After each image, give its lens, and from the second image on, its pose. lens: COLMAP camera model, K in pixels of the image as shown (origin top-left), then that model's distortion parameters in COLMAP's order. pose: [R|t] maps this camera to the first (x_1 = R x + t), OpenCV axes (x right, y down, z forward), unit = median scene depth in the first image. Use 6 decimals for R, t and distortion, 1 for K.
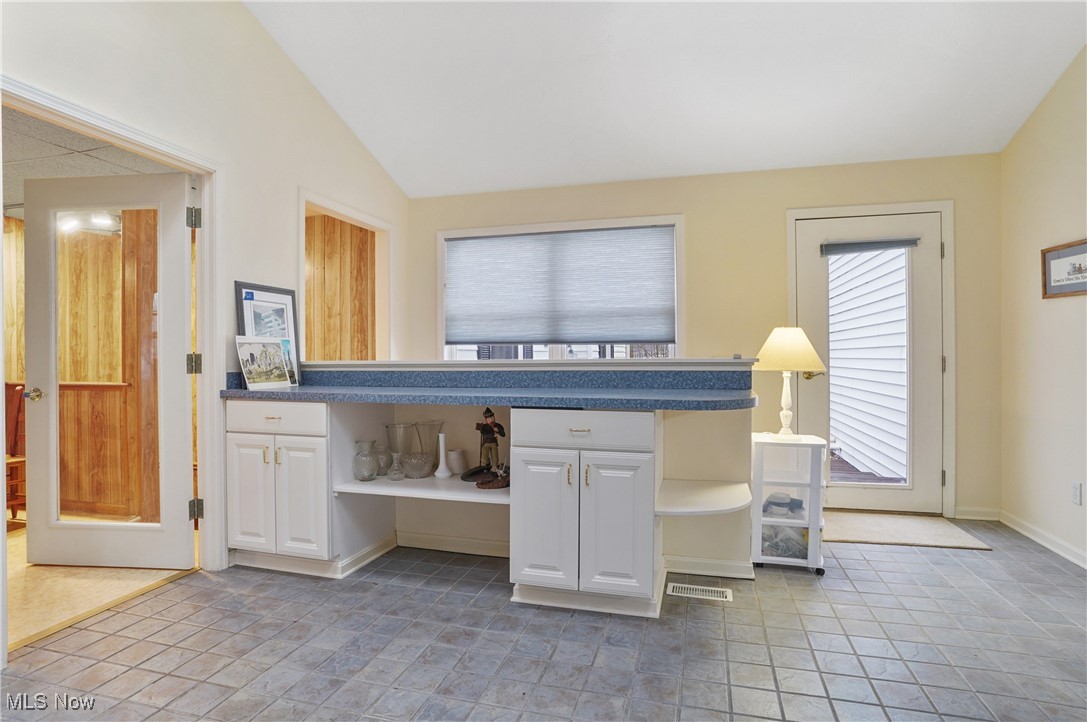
lens RADIAL K [[563.3, 0, 547.0], [0, 563.3, 357.8], [0, 0, 1]] dist [-0.039858, 0.006908]
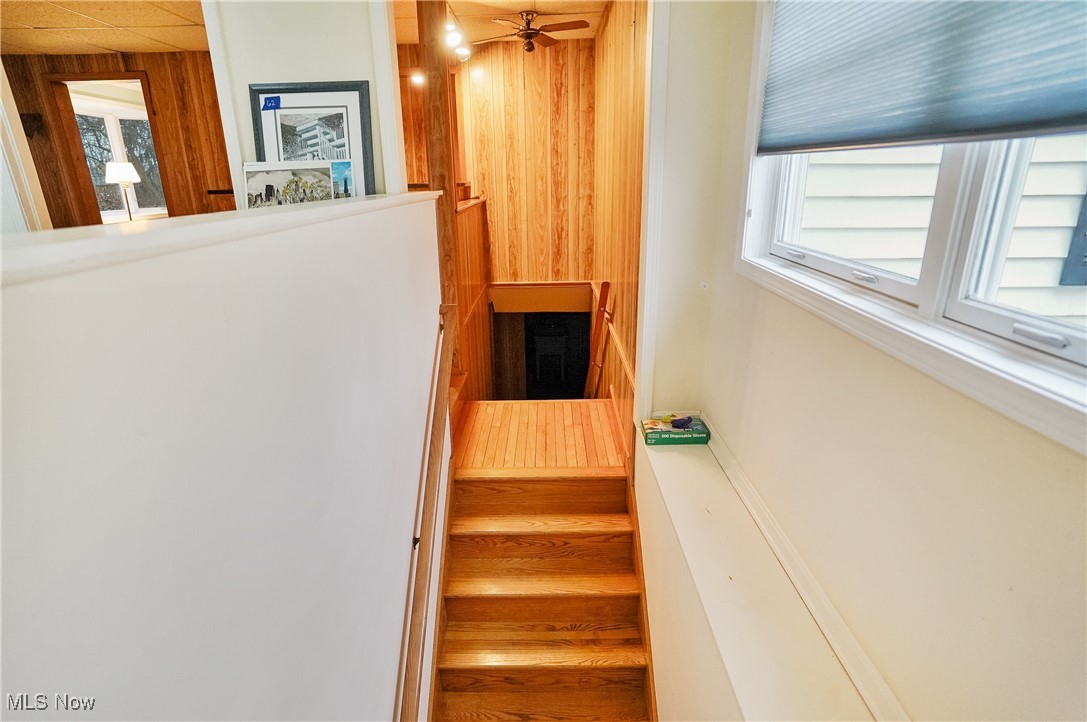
lens RADIAL K [[563.3, 0, 542.1], [0, 563.3, 358.4], [0, 0, 1]] dist [-0.039858, 0.006908]
pose [[0.252367, 0.302946, -0.918986, 0.305633], [0.012039, 0.948670, 0.316038, -0.017524], [0.967557, -0.090821, 0.235766, 1.071092]]
